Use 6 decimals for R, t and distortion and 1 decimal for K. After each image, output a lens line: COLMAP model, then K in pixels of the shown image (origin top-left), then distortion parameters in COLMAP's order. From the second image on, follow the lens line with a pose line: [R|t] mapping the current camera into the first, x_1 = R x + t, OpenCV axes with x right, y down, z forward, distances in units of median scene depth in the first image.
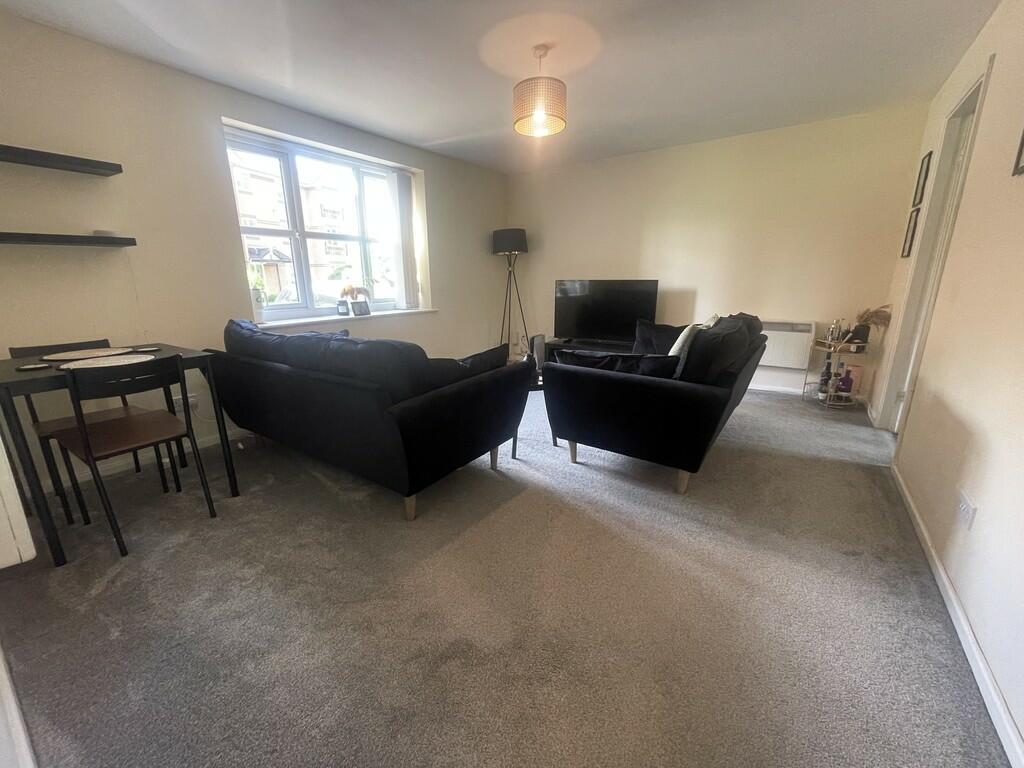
lens RADIAL K [[412.6, 0, 512.4], [0, 412.6, 385.1], [0, 0, 1]] dist [-0.001702, 0.000794]
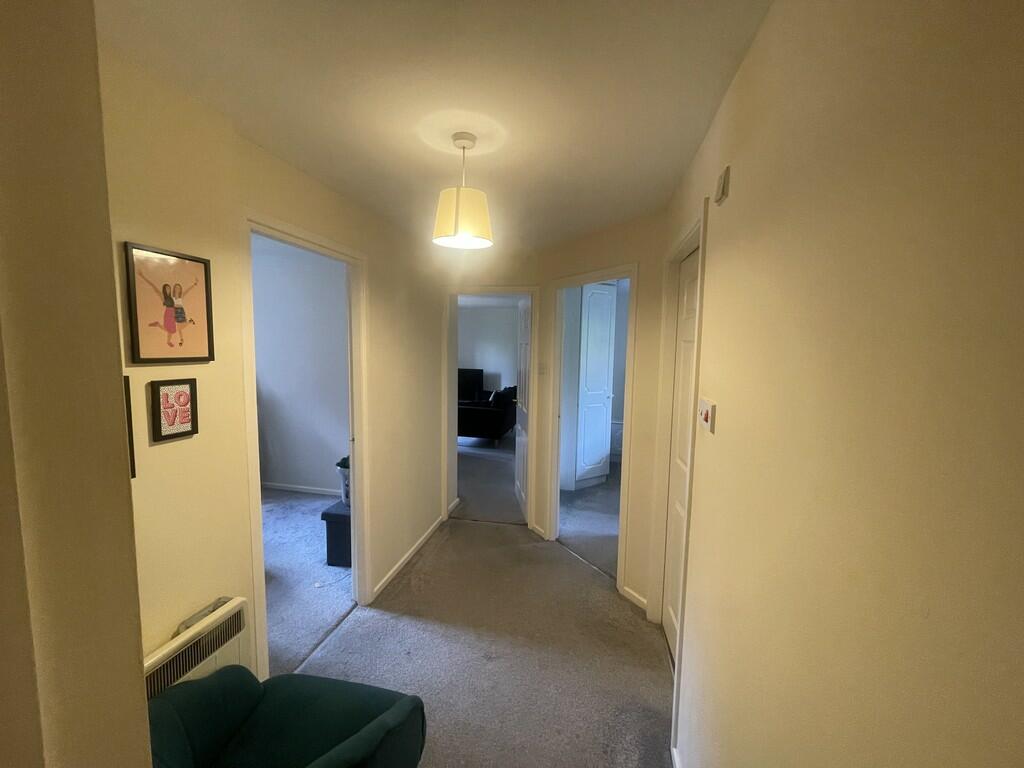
lens RADIAL K [[412.6, 0, 511.8], [0, 412.6, 384.6], [0, 0, 1]] dist [-0.001702, 0.000794]
pose [[0.921567, -0.016300, 0.387877, -0.538390], [0.078378, 0.986356, -0.144770, 0.224215], [-0.380225, 0.163816, 0.910271, -1.557138]]
